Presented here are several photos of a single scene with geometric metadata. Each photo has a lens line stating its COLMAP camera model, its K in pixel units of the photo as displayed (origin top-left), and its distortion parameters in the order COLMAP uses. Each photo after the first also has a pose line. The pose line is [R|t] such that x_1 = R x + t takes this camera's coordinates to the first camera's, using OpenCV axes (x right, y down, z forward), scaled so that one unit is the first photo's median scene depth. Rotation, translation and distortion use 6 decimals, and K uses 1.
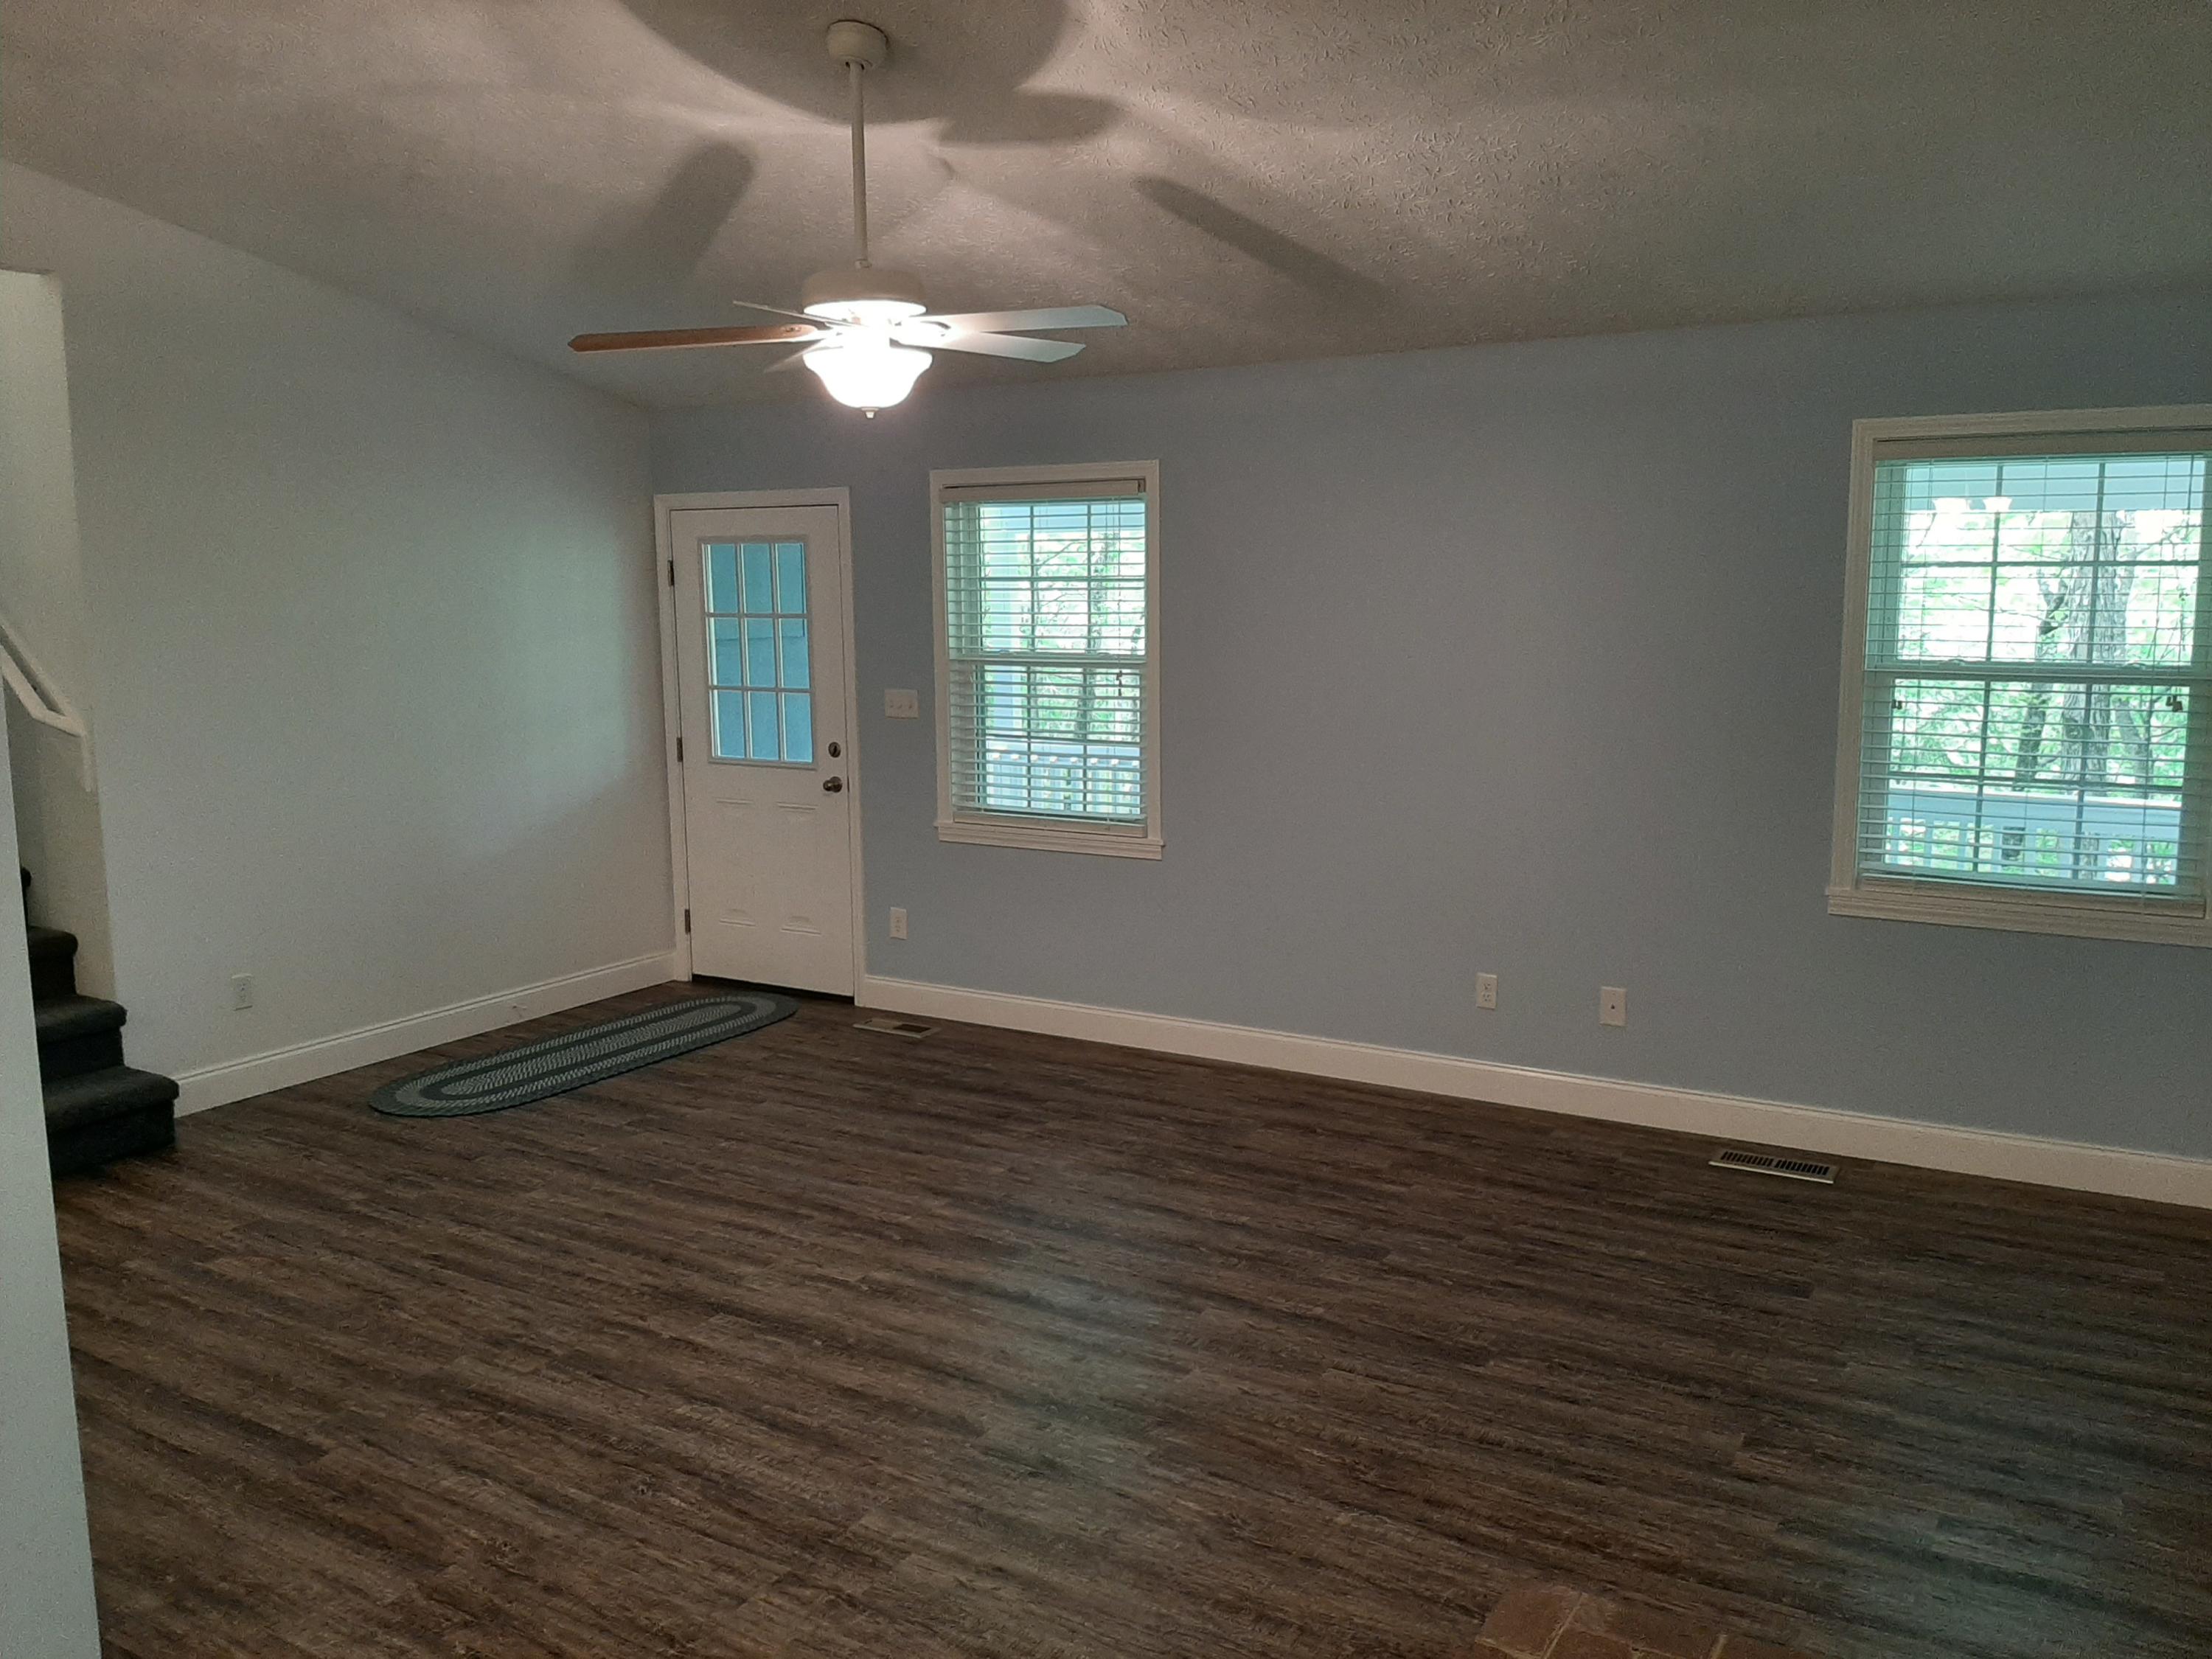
lens RADIAL K [[1720.3, 0, 1091.8], [0, 1720.3, 819.5], [0, 0, 1]] dist [0.051643, -0.098236]
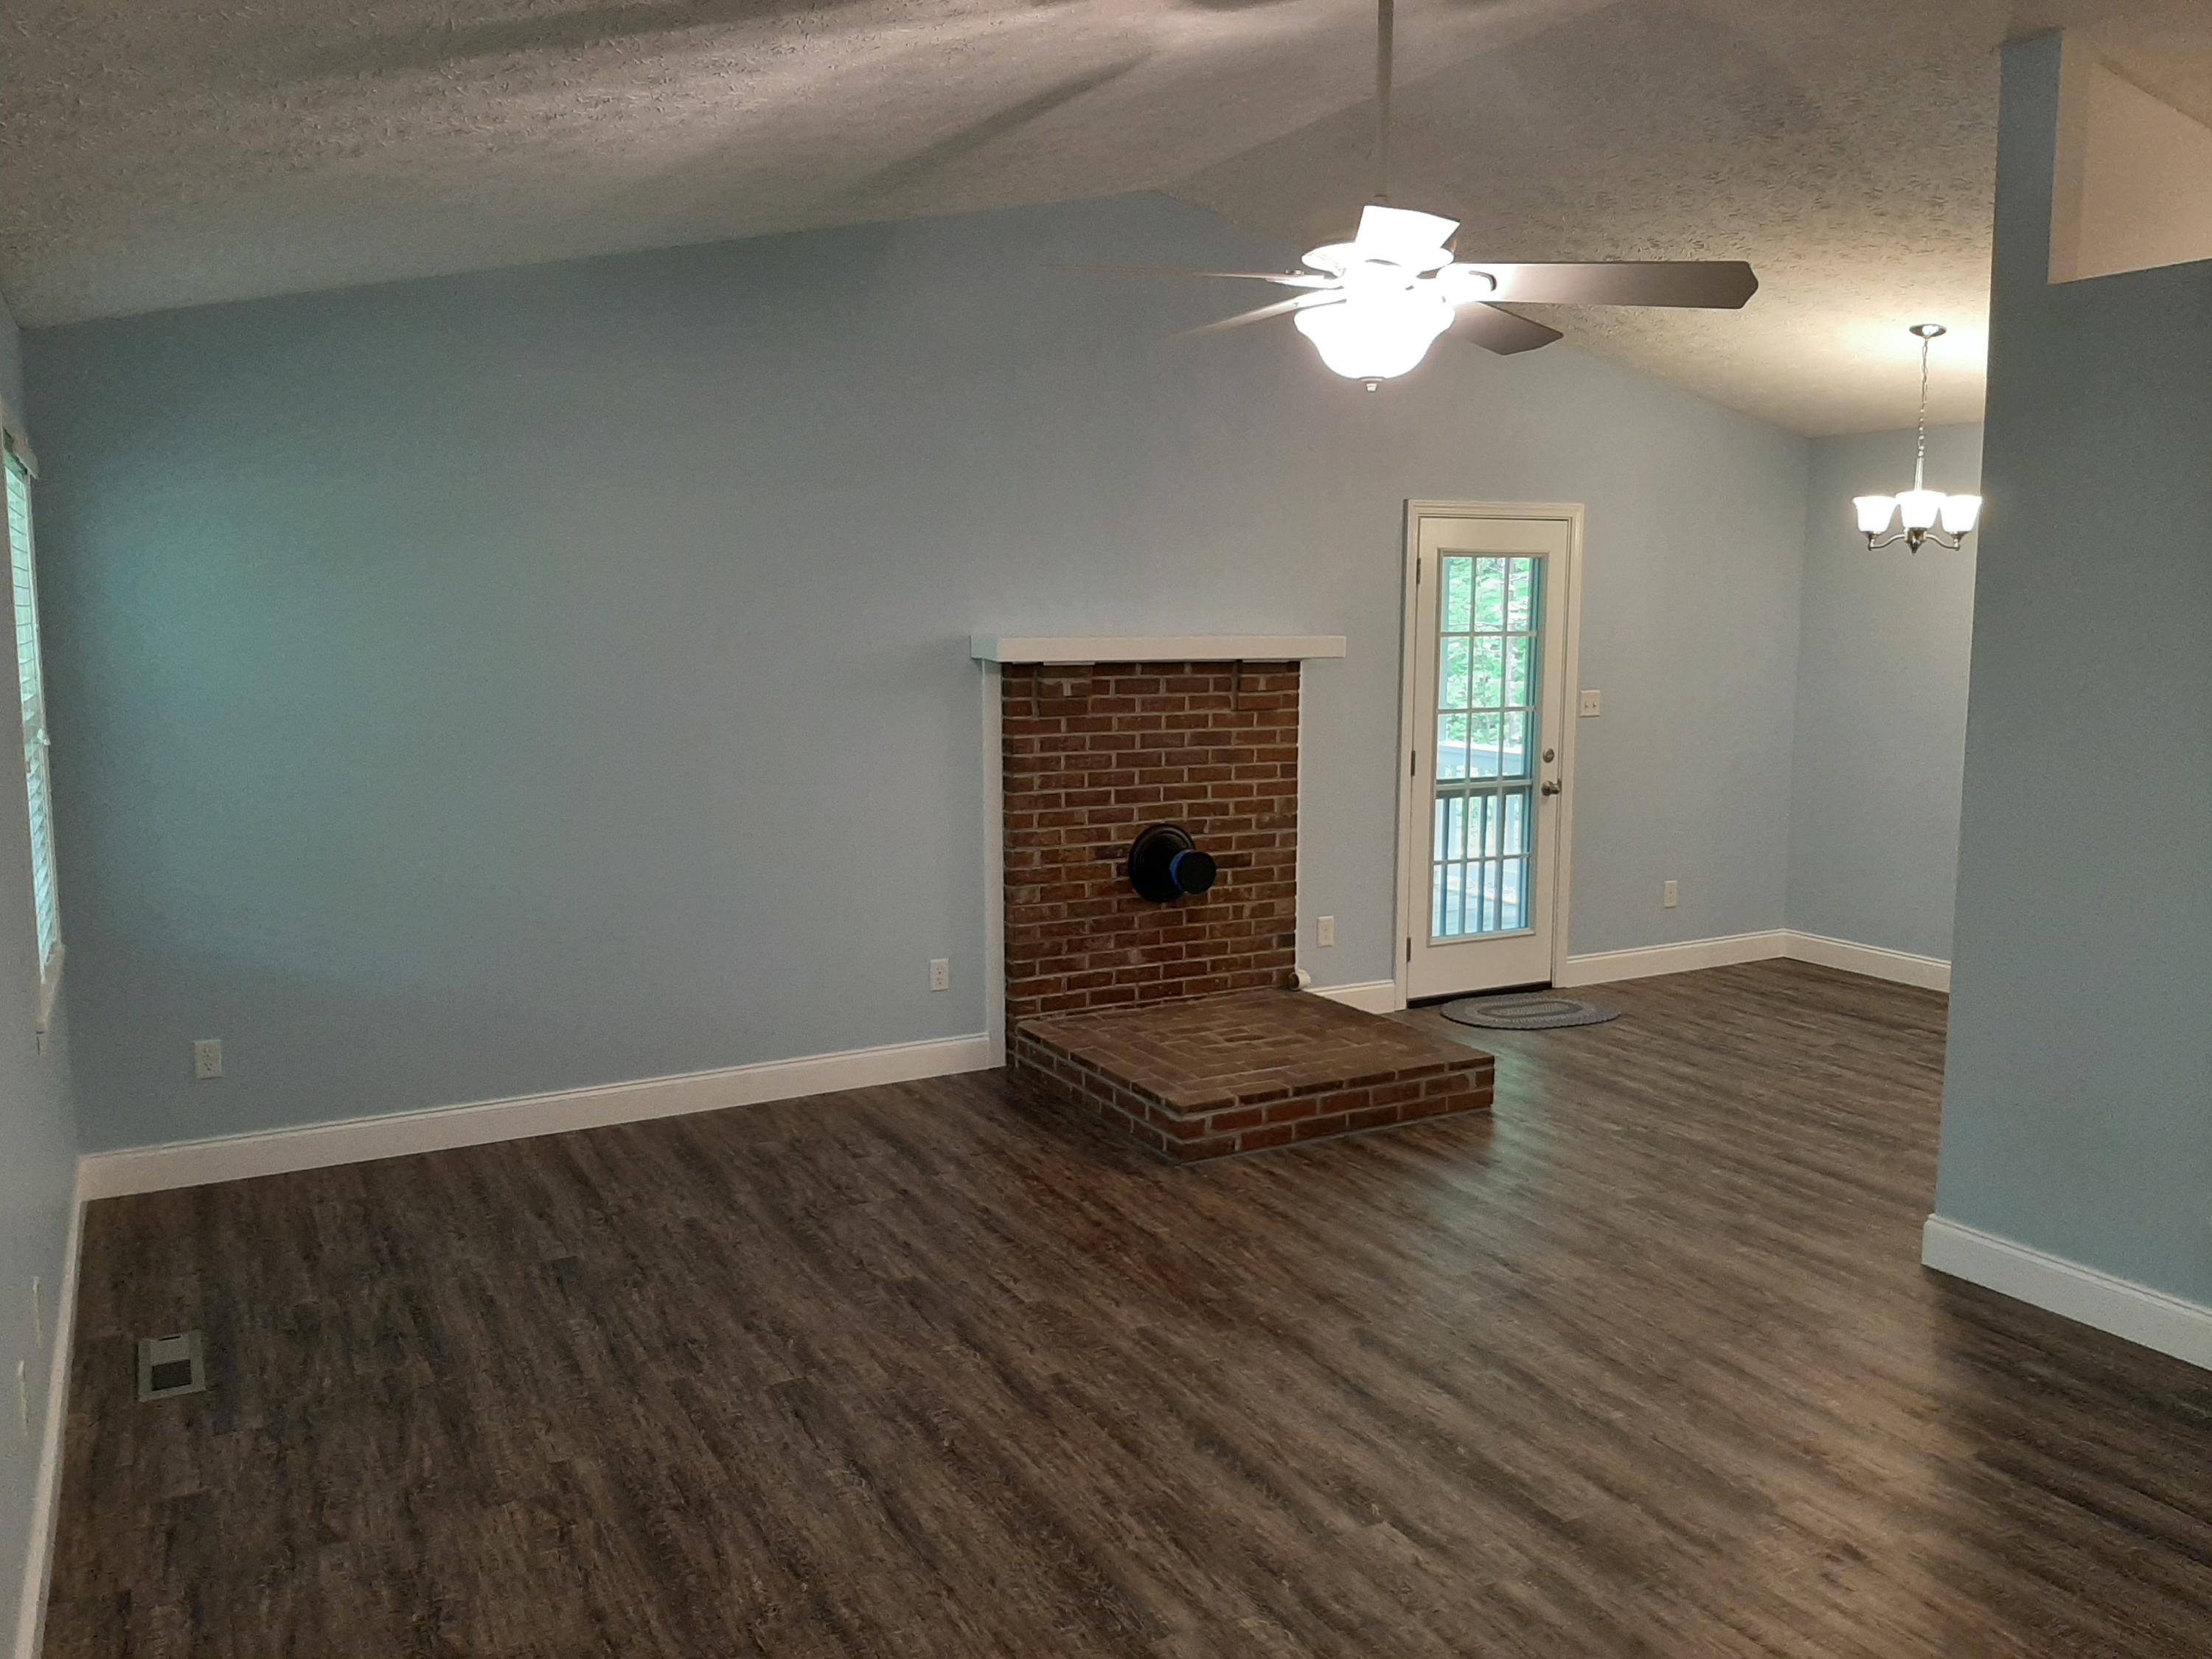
lens RADIAL K [[1720.3, 0, 1083.8], [0, 1720.3, 805.0], [0, 0, 1]] dist [0.051643, -0.098236]
pose [[-0.861126, -0.048909, 0.506034, -0.389833], [0.080560, 0.969658, 0.230809, -0.219669], [-0.501969, 0.239522, -0.831058, 1.609773]]
